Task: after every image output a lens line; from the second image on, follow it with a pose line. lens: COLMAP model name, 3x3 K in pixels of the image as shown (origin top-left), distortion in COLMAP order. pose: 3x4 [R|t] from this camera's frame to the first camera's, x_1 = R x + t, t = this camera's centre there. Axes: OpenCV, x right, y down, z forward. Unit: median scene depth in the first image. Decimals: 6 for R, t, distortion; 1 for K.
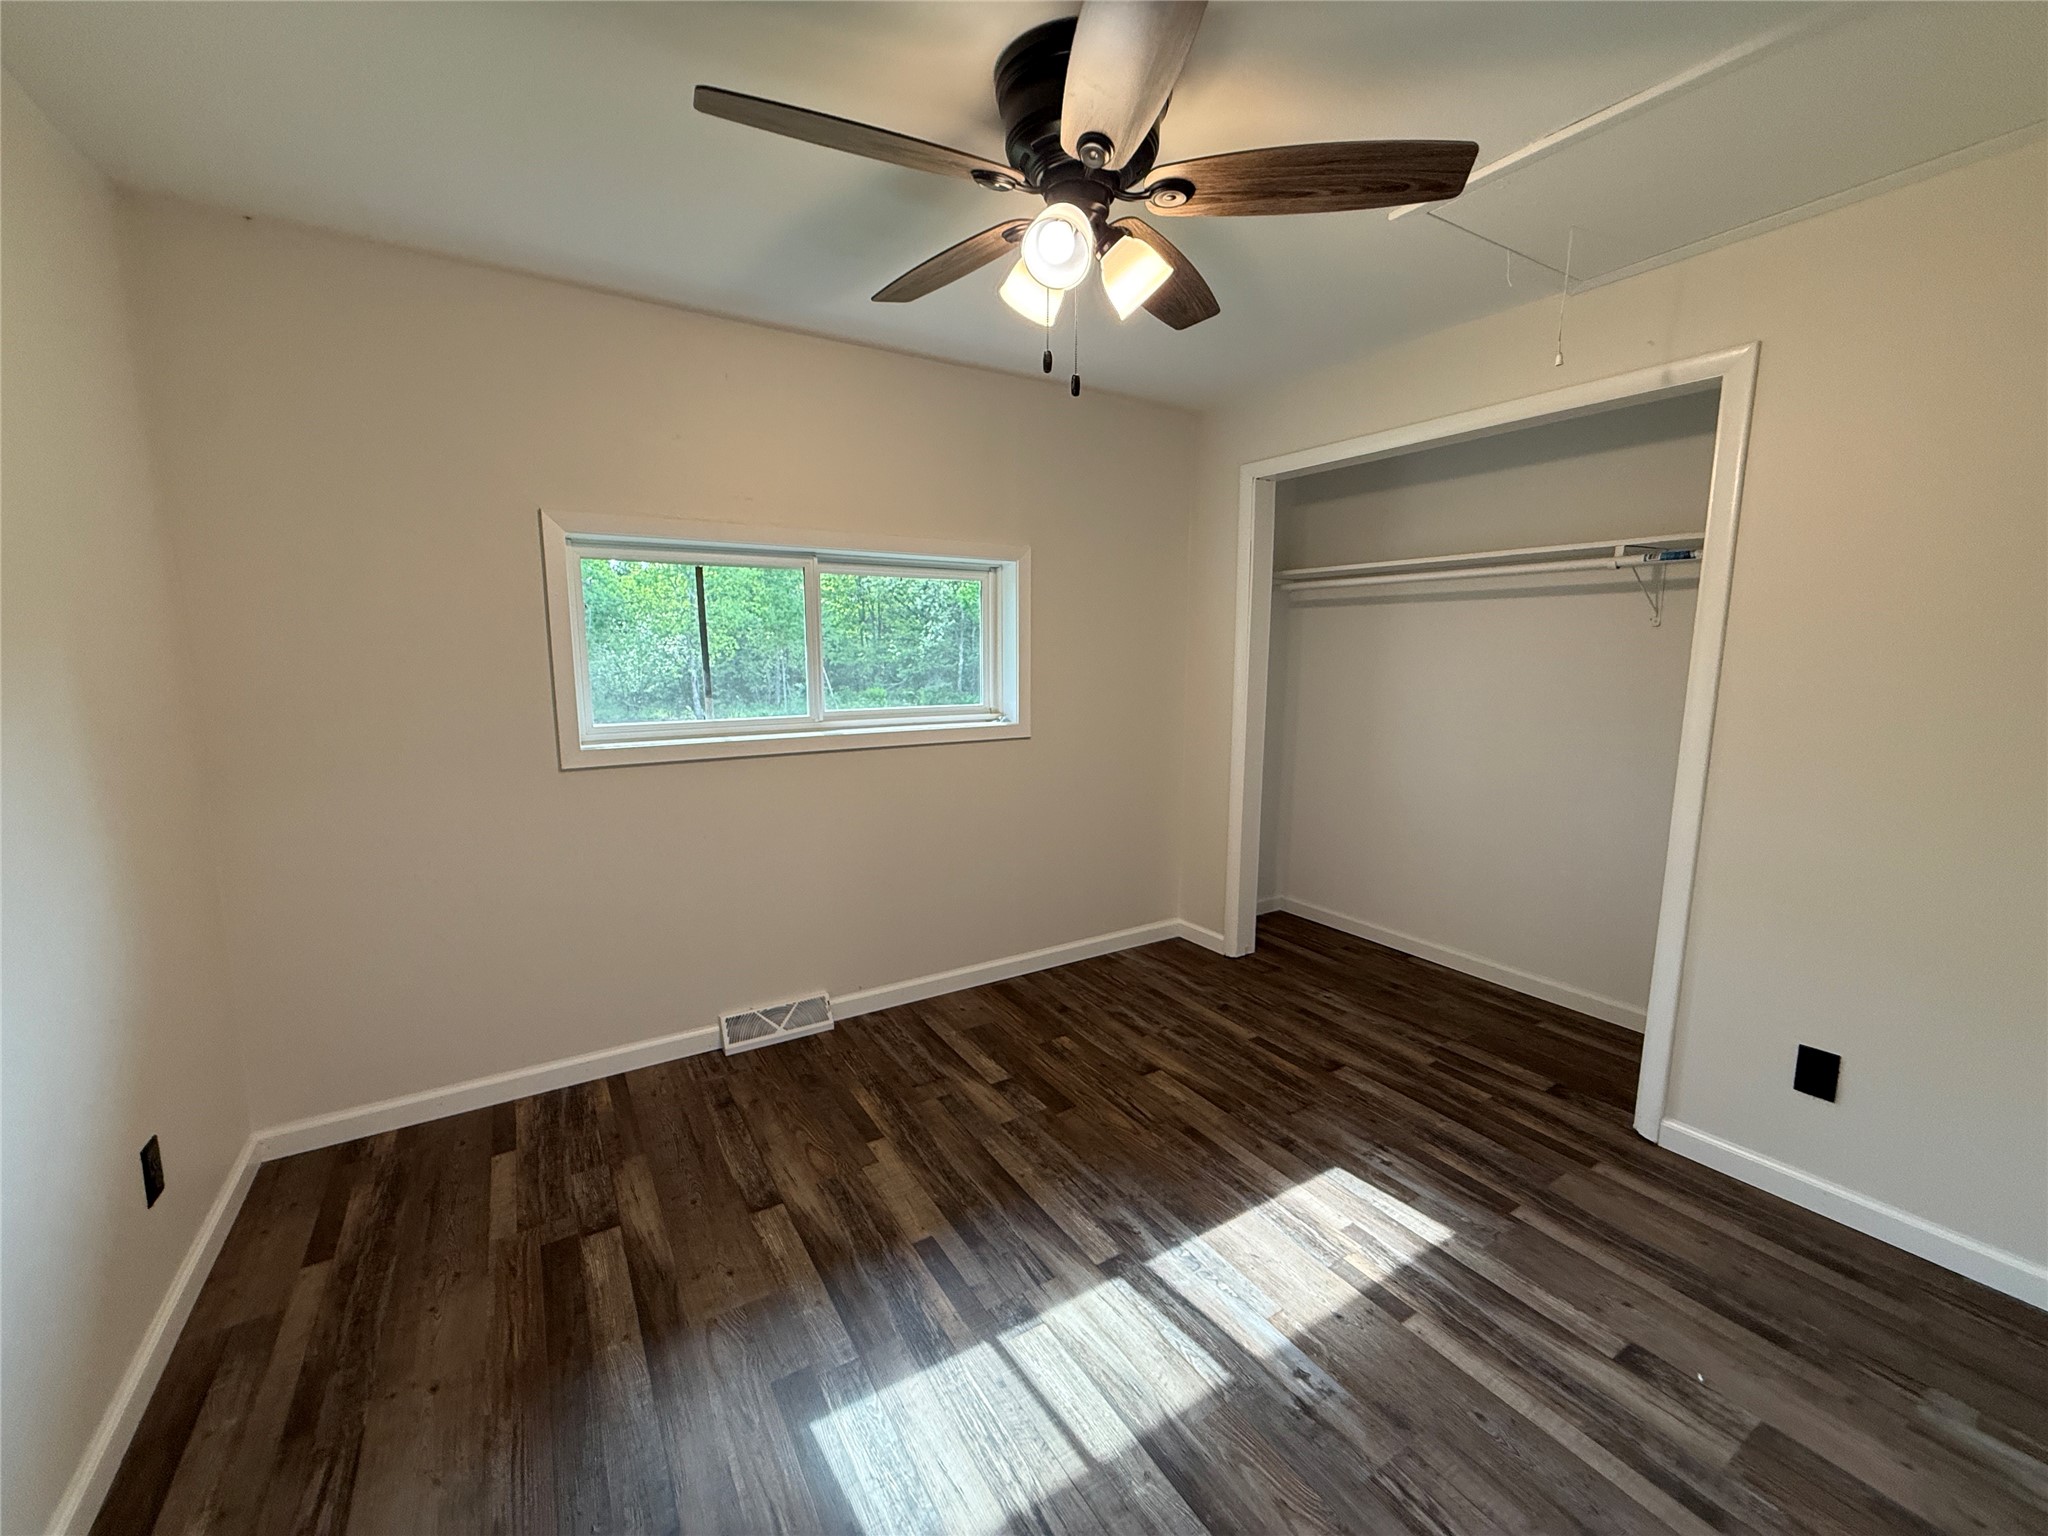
lens RADIAL K [[827.2, 0, 1017.7], [0, 827.2, 766.5], [0, 0, 1]] dist [-0.000359, 0.000732]
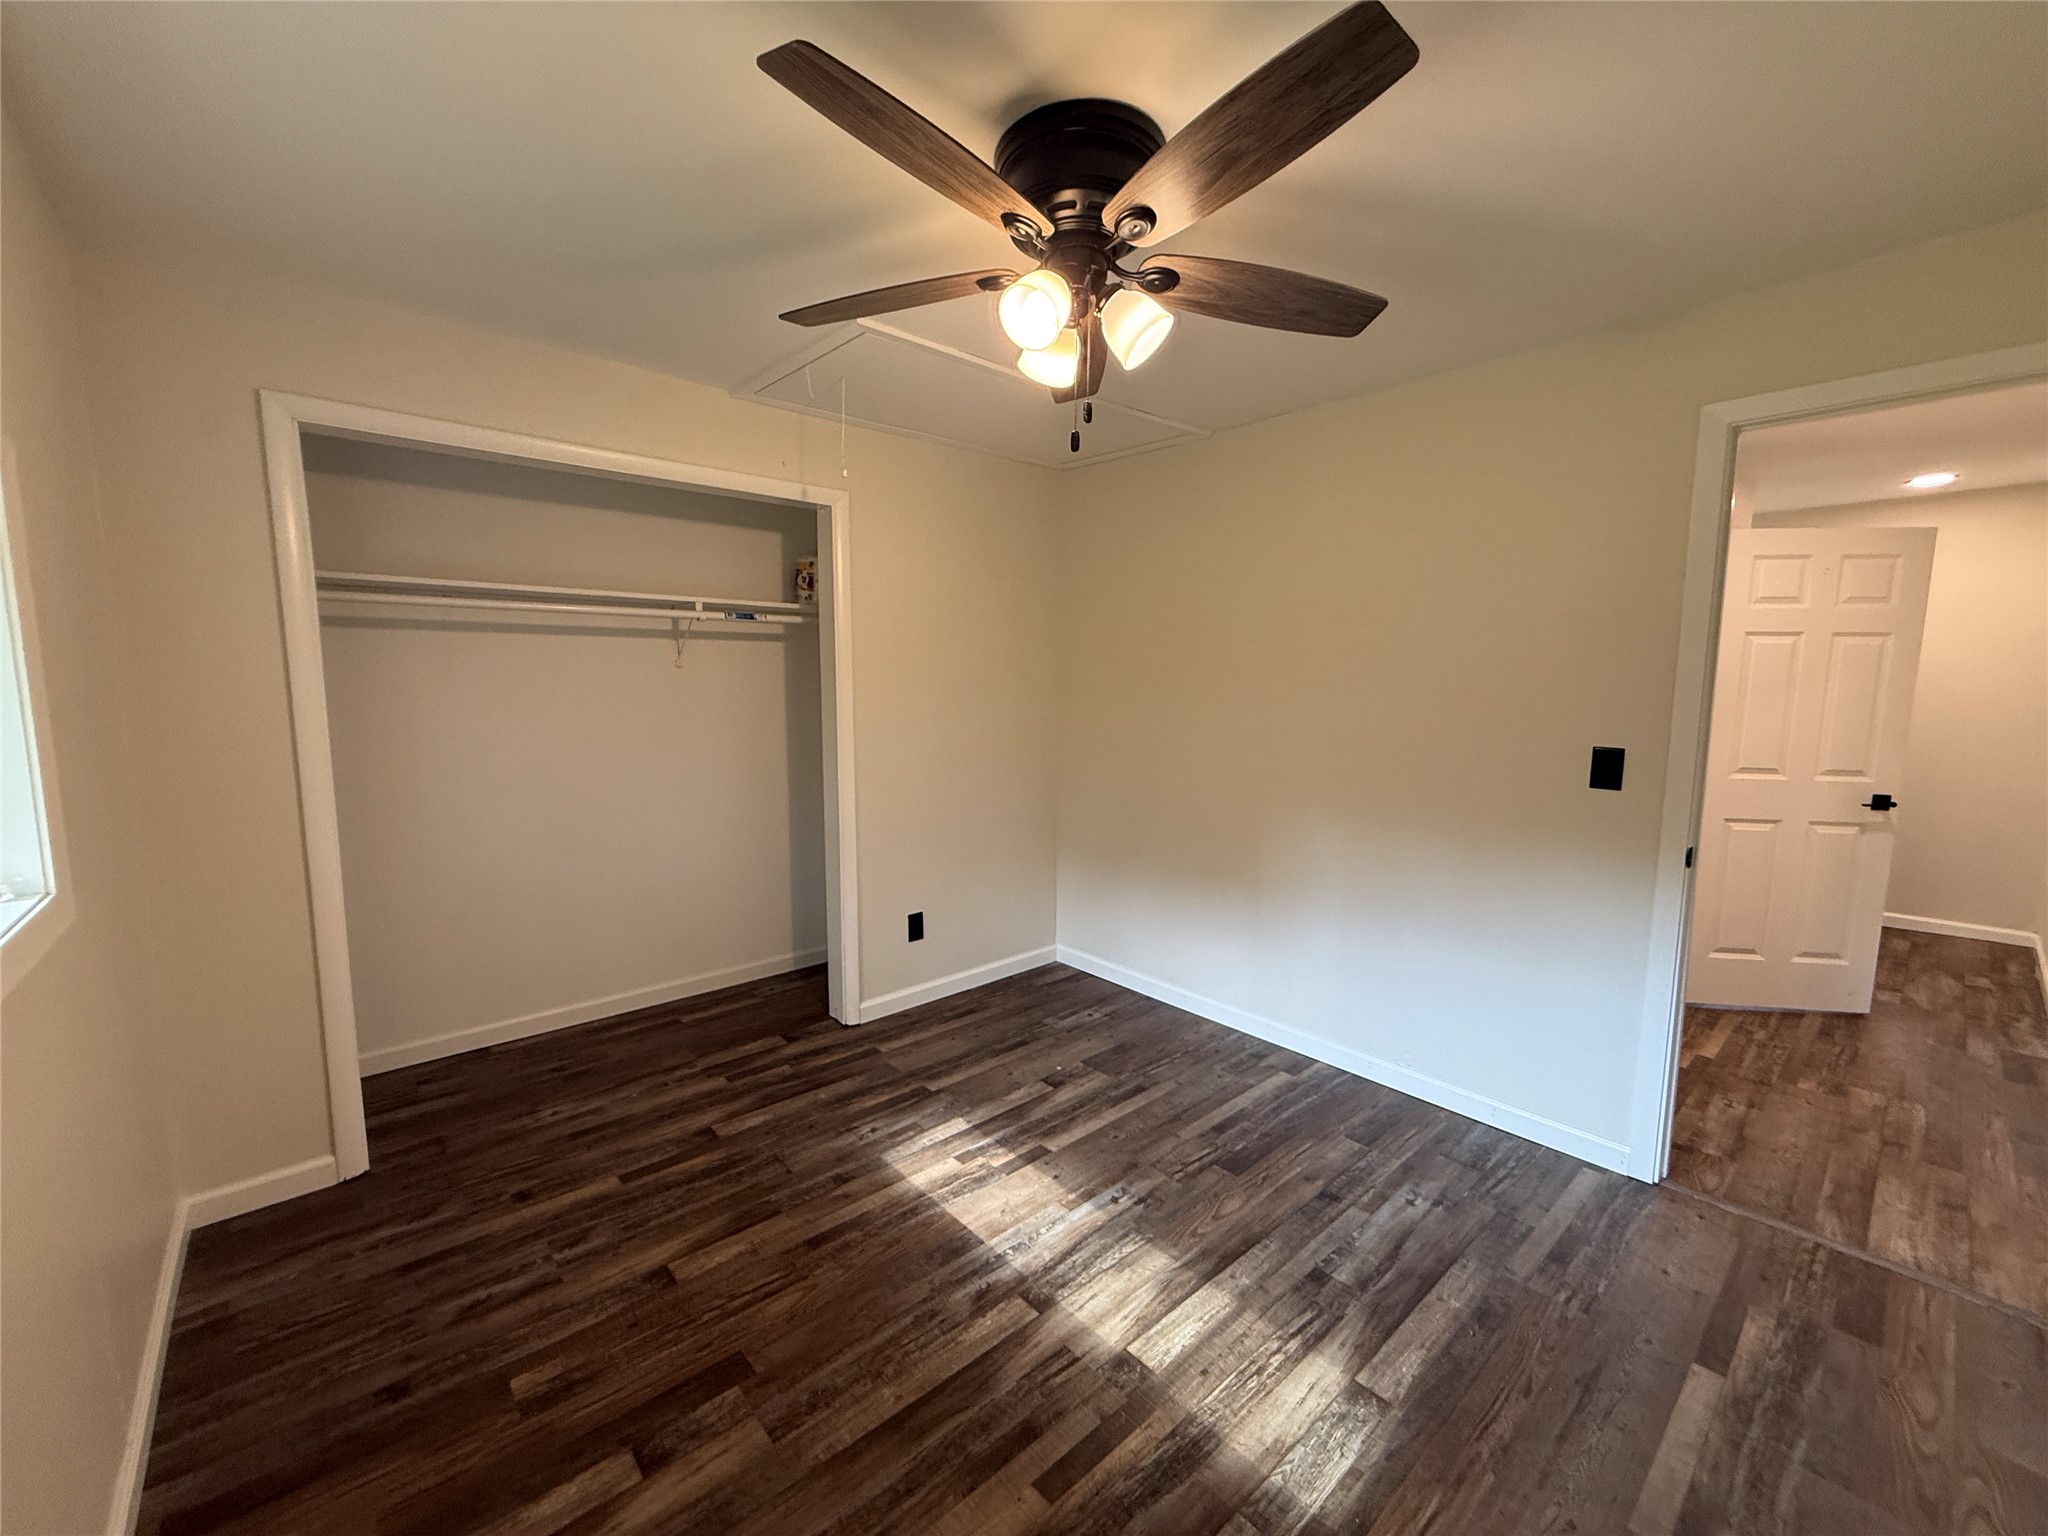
lens RADIAL K [[827.2, 0, 1017.7], [0, 827.2, 766.5], [0, 0, 1]] dist [-0.000359, 0.000732]
pose [[-0.172866, -0.107654, 0.979044, -0.703354], [0.135692, 0.981928, 0.131929, -0.155239], [-0.975554, 0.155655, -0.155135, 0.946765]]
